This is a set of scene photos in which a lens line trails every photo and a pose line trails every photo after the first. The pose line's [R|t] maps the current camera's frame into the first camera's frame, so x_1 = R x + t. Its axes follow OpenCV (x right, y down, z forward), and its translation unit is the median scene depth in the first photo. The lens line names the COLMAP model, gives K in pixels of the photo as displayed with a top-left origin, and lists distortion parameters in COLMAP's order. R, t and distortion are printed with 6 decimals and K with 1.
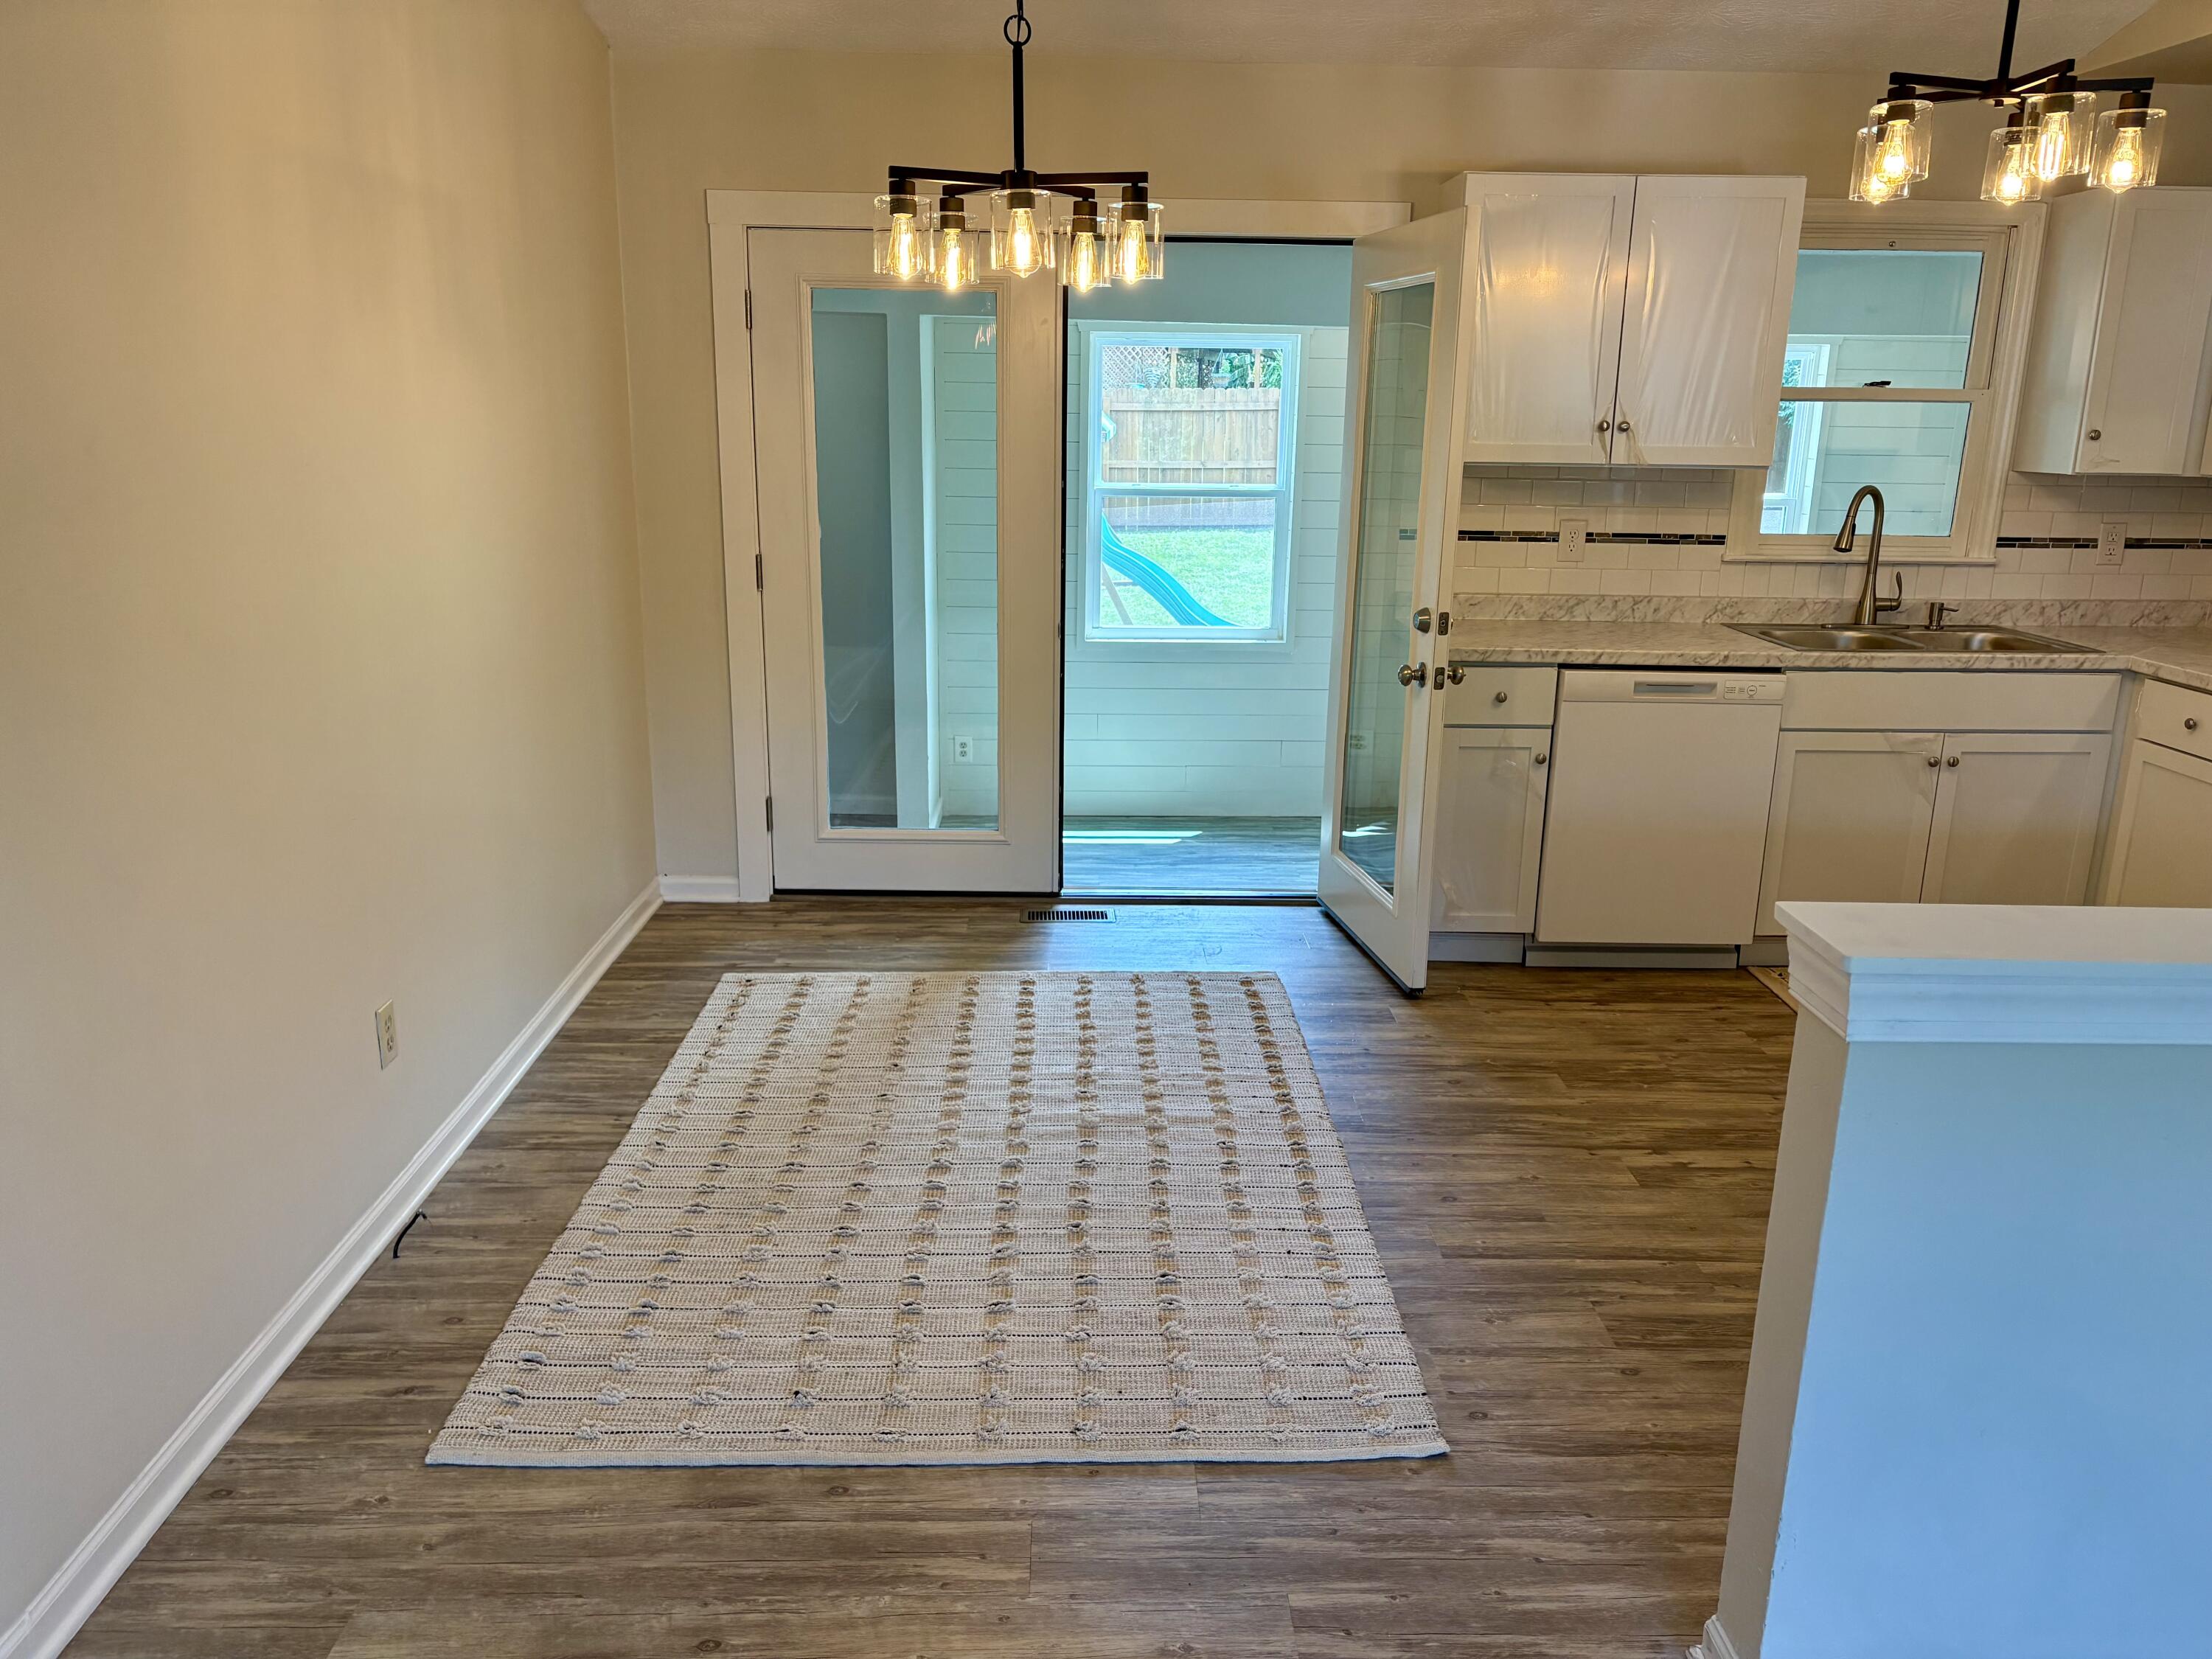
lens RADIAL K [[1680.5, 0, 1121.7], [0, 1680.5, 843.8], [0, 0, 1]] dist [0.067673, -0.067425]
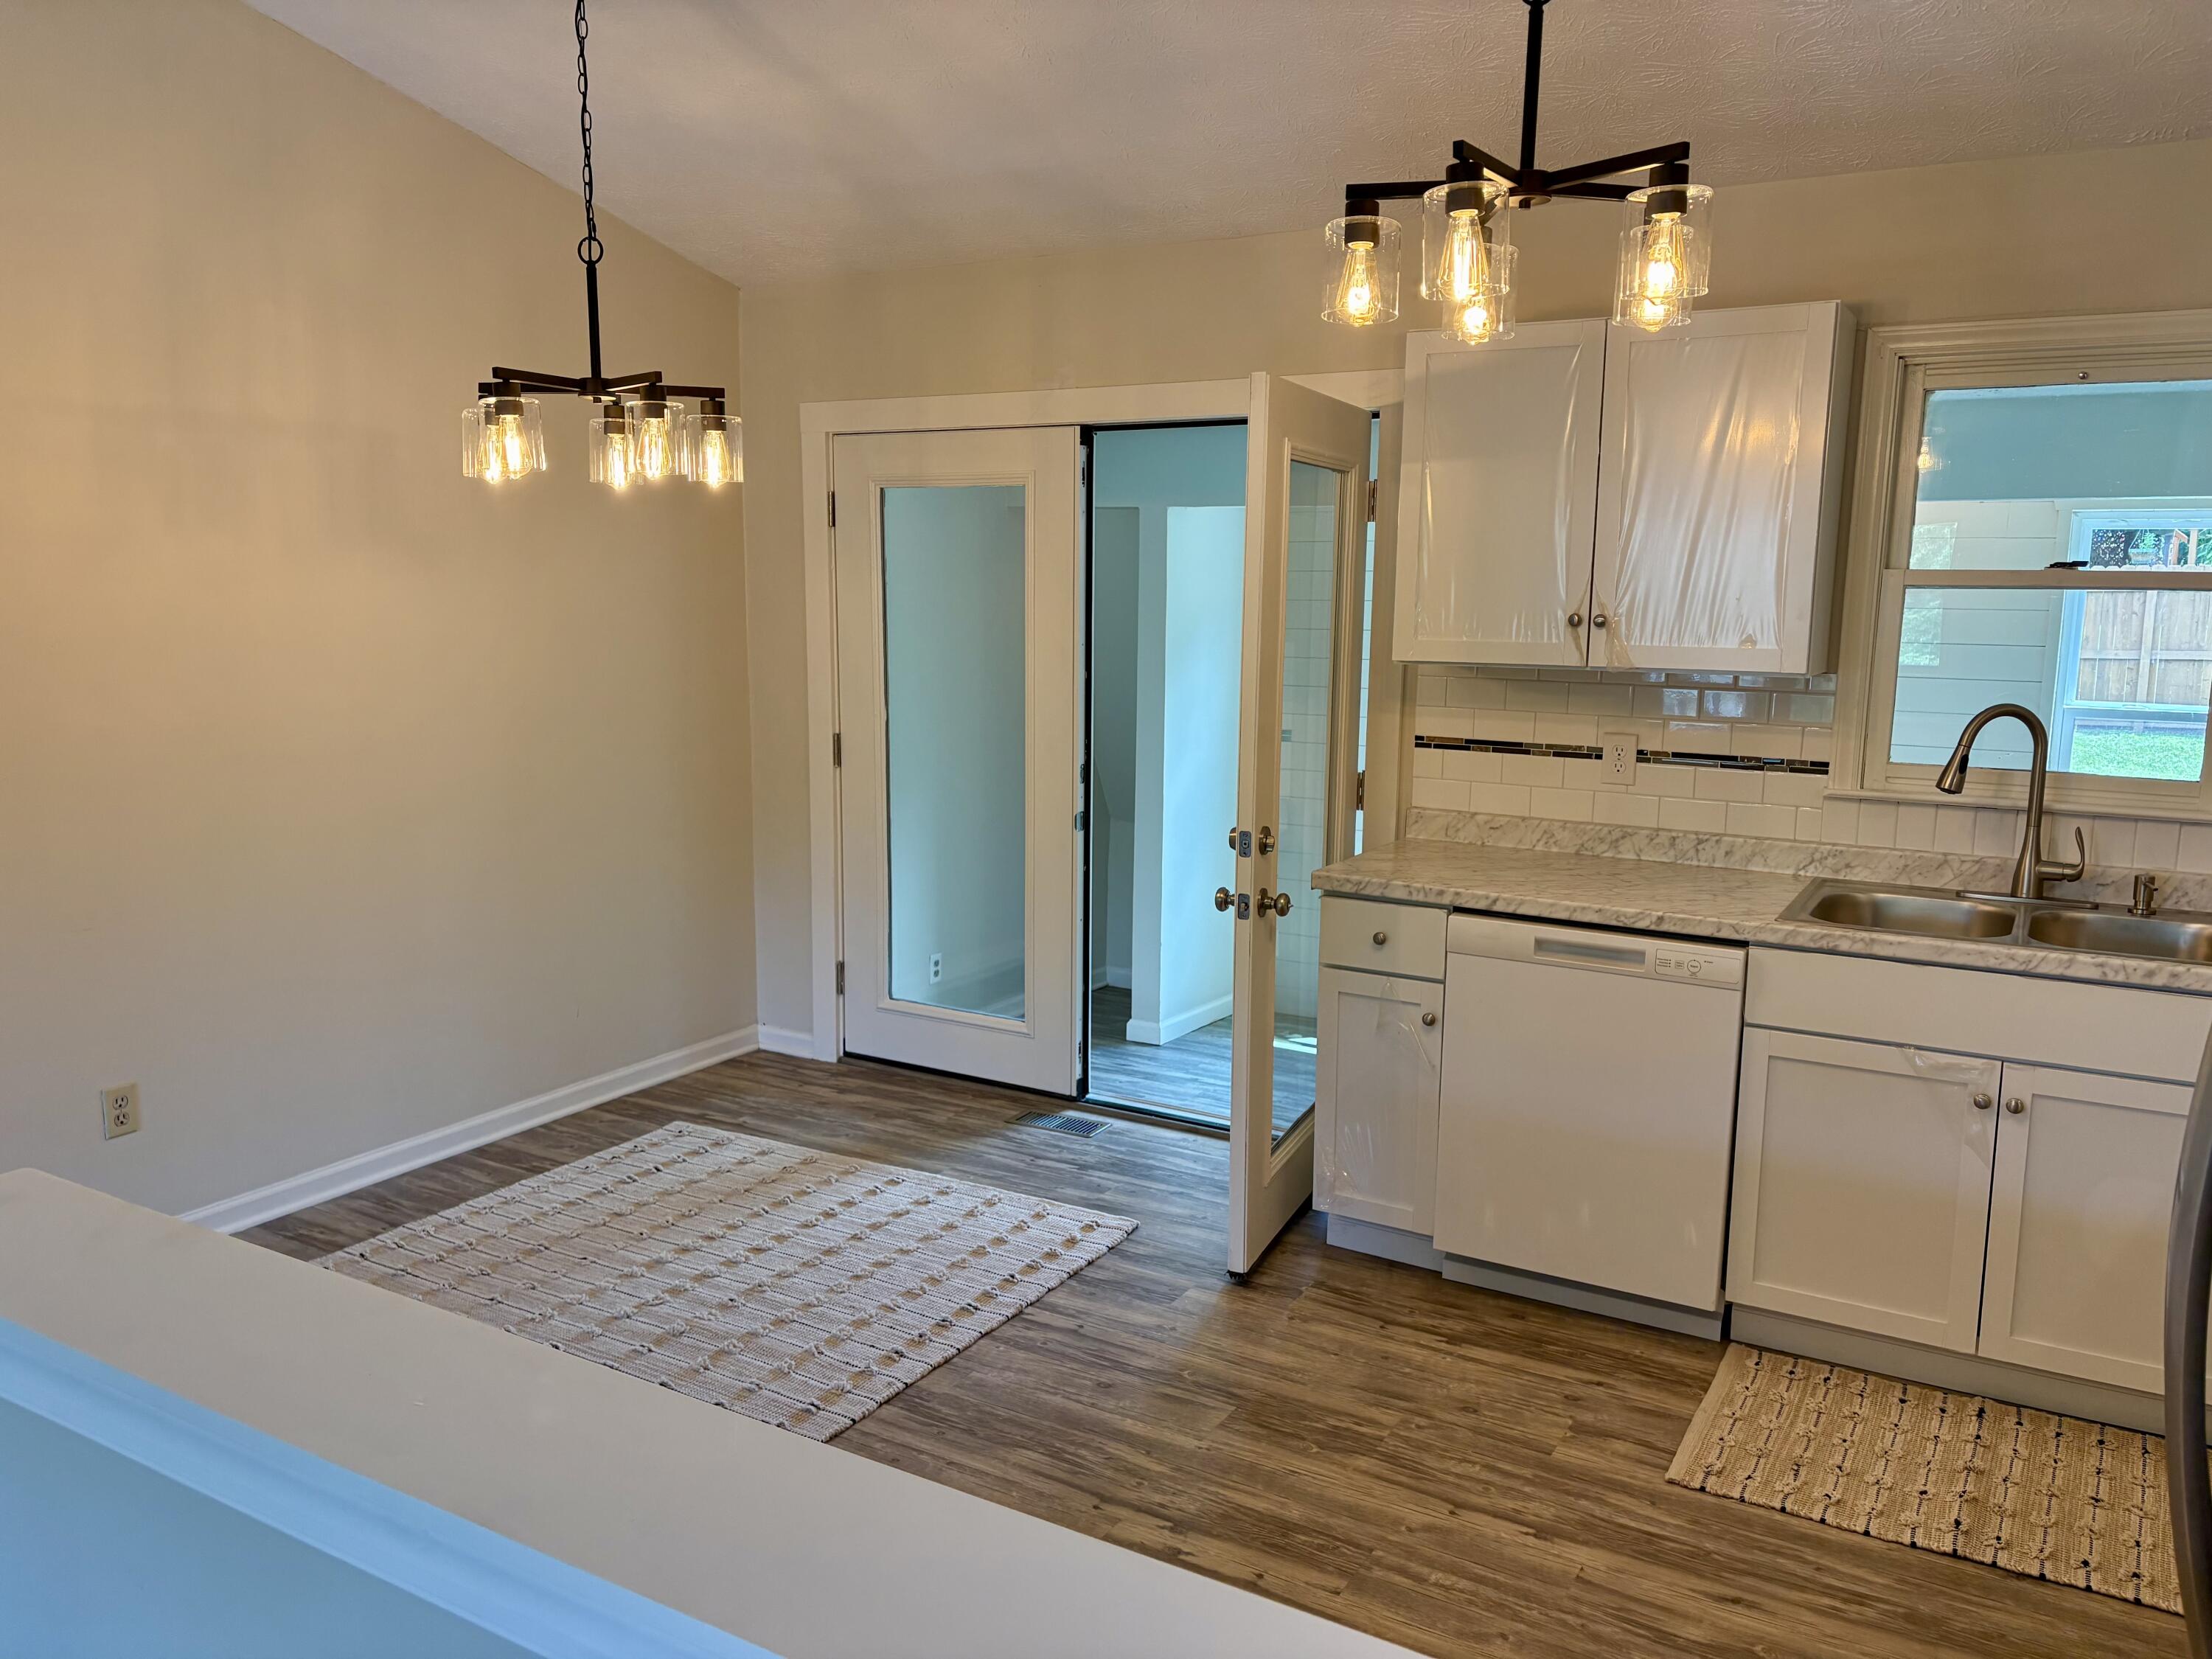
lens RADIAL K [[1680.5, 0, 1114.4], [0, 1680.5, 836.8], [0, 0, 1]] dist [0.067673, -0.067425]
pose [[0.845747, 0.073937, -0.528436, 0.536542], [-0.130851, 0.988852, -0.071067, -0.059173], [0.517290, 0.129251, 0.845993, 0.220484]]
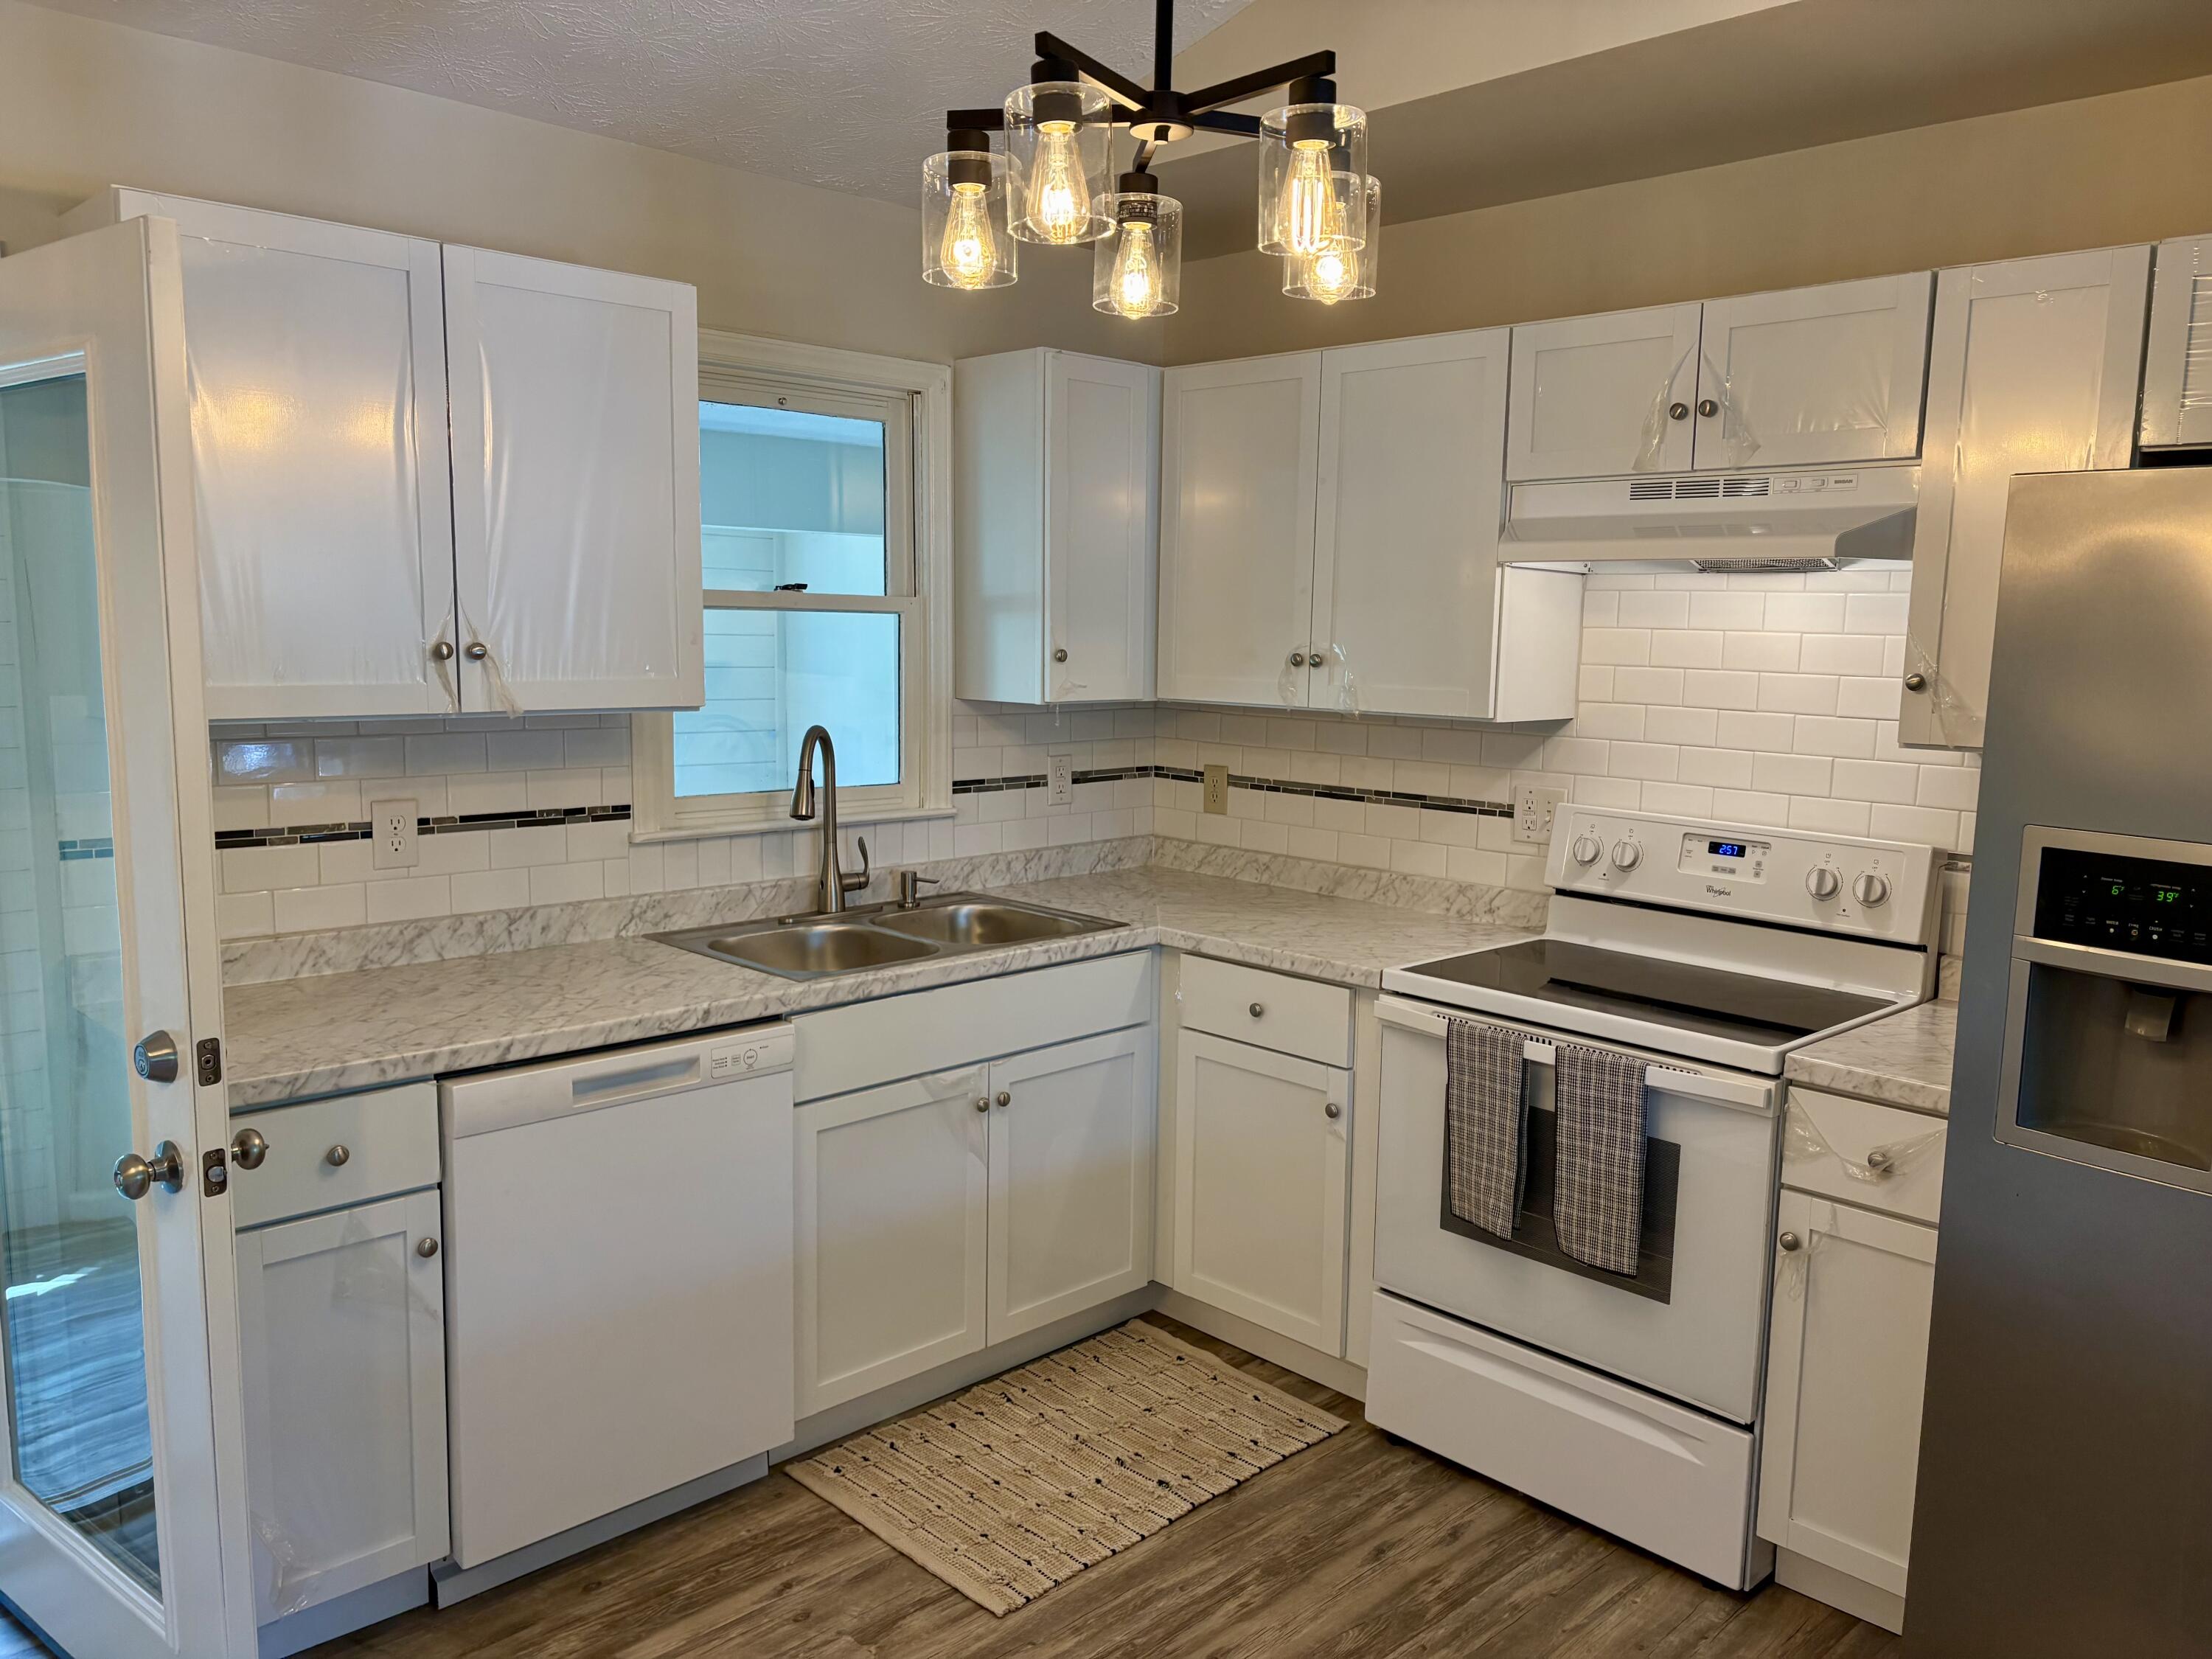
lens RADIAL K [[1680.5, 0, 1118.1], [0, 1680.5, 842.1], [0, 0, 1]] dist [0.067673, -0.067425]
pose [[0.739214, -0.096963, 0.666454, 0.058766], [0.169098, 0.984603, -0.044309, -0.116006], [-0.651896, 0.145450, 0.744229, 0.419803]]
